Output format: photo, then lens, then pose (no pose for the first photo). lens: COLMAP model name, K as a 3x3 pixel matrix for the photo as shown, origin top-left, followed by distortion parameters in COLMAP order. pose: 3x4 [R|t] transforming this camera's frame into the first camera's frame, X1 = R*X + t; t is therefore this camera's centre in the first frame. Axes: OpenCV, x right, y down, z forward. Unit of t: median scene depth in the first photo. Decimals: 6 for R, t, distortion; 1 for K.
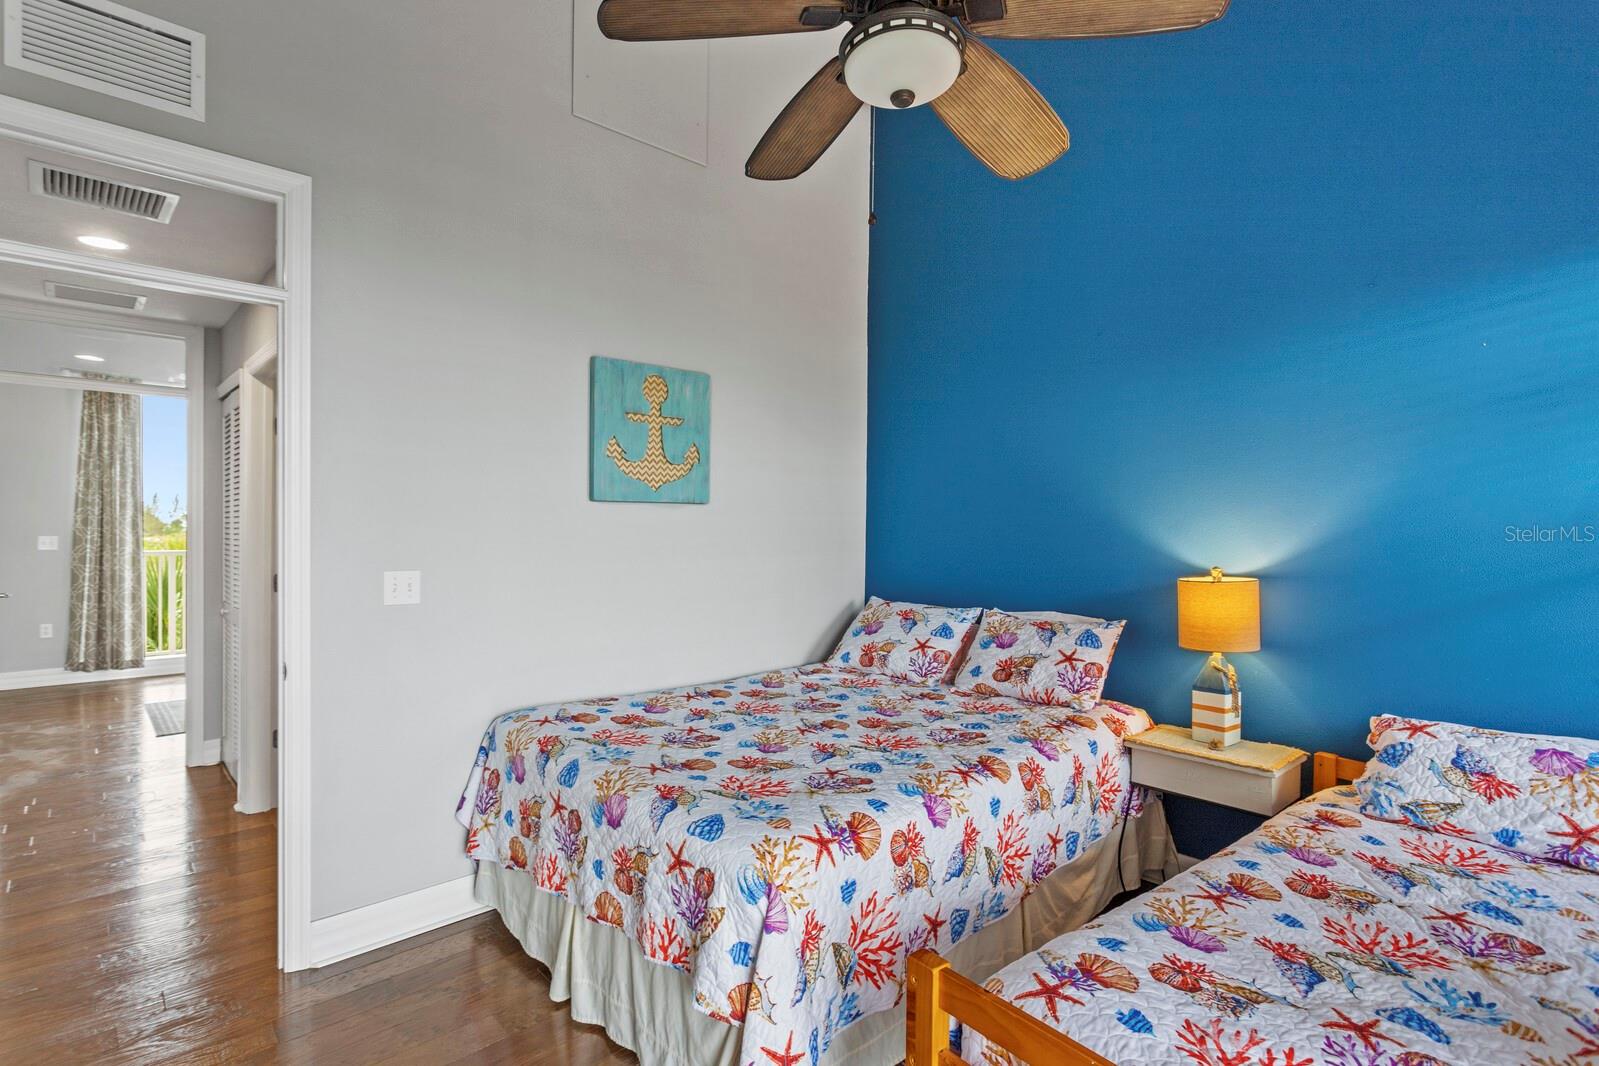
lens RADIAL K [[785.0, 0, 804.8], [0, 785.0, 531.9], [0, 0, 1]] dist [-0.001944, 0.002409]
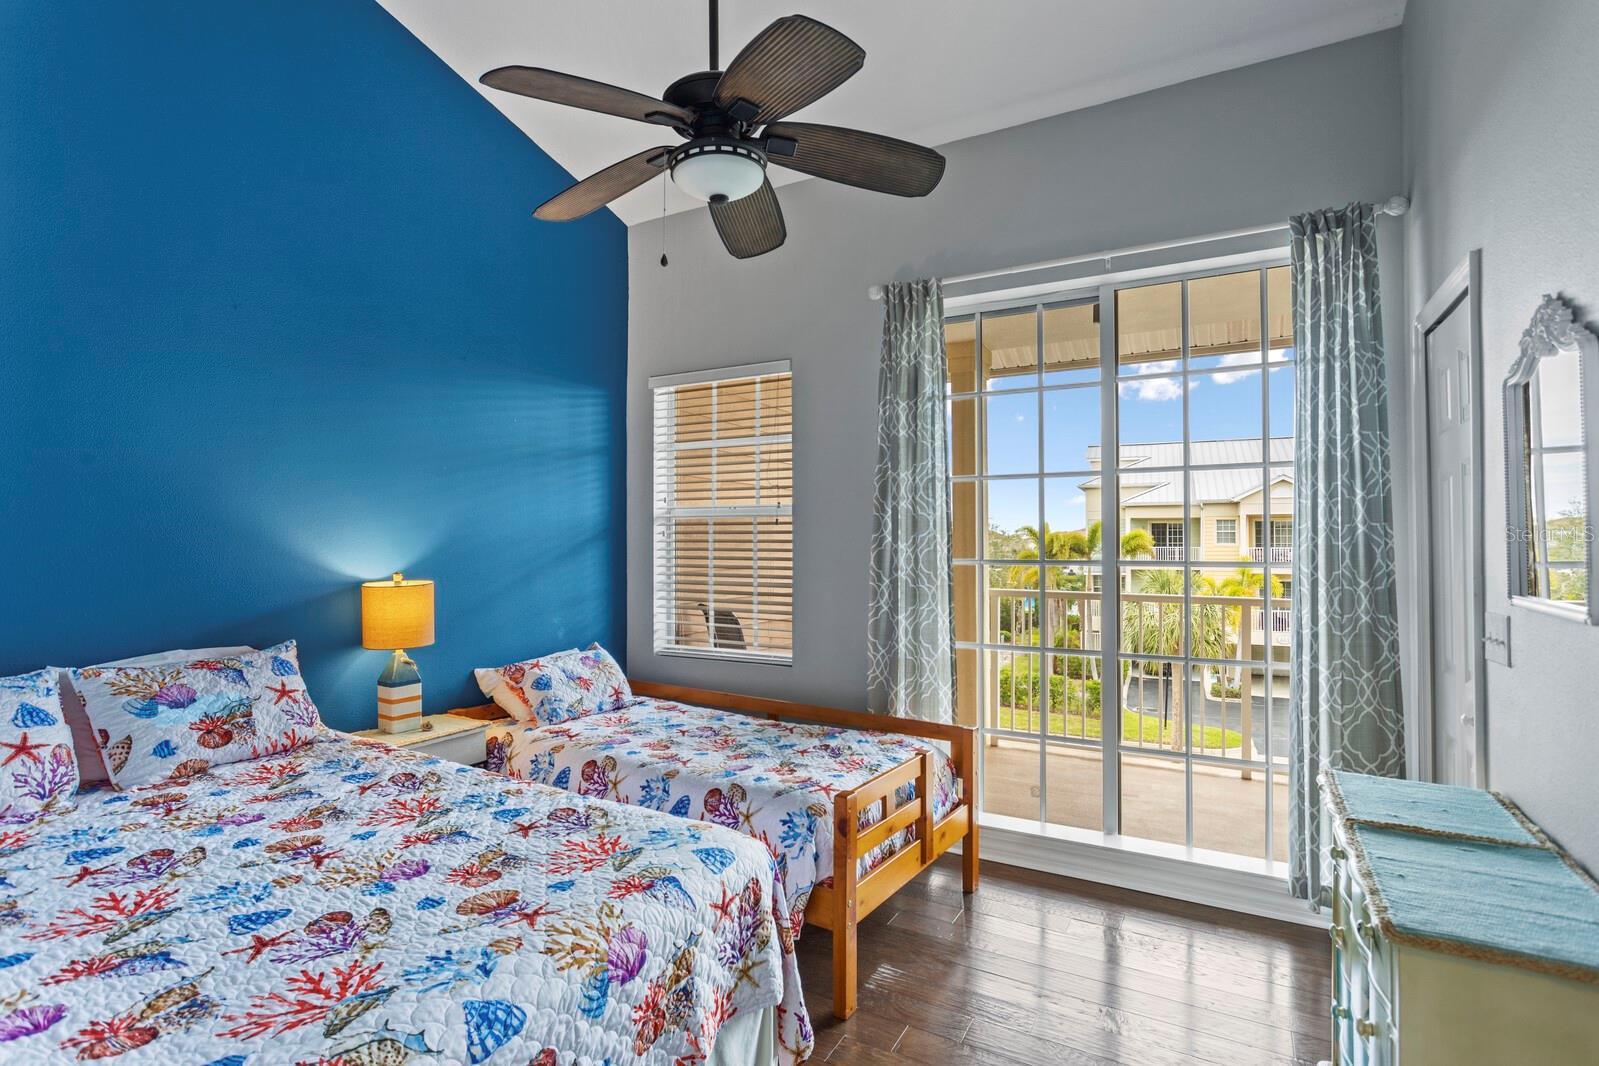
lens RADIAL K [[785.0, 0, 804.8], [0, 785.0, 531.9], [0, 0, 1]] dist [-0.001944, 0.002409]
pose [[-0.304443, 0.000896, 0.952530, -0.716974], [0.009852, 0.999949, 0.002209, -0.008447], [-0.952480, 0.010057, -0.304436, 0.809210]]
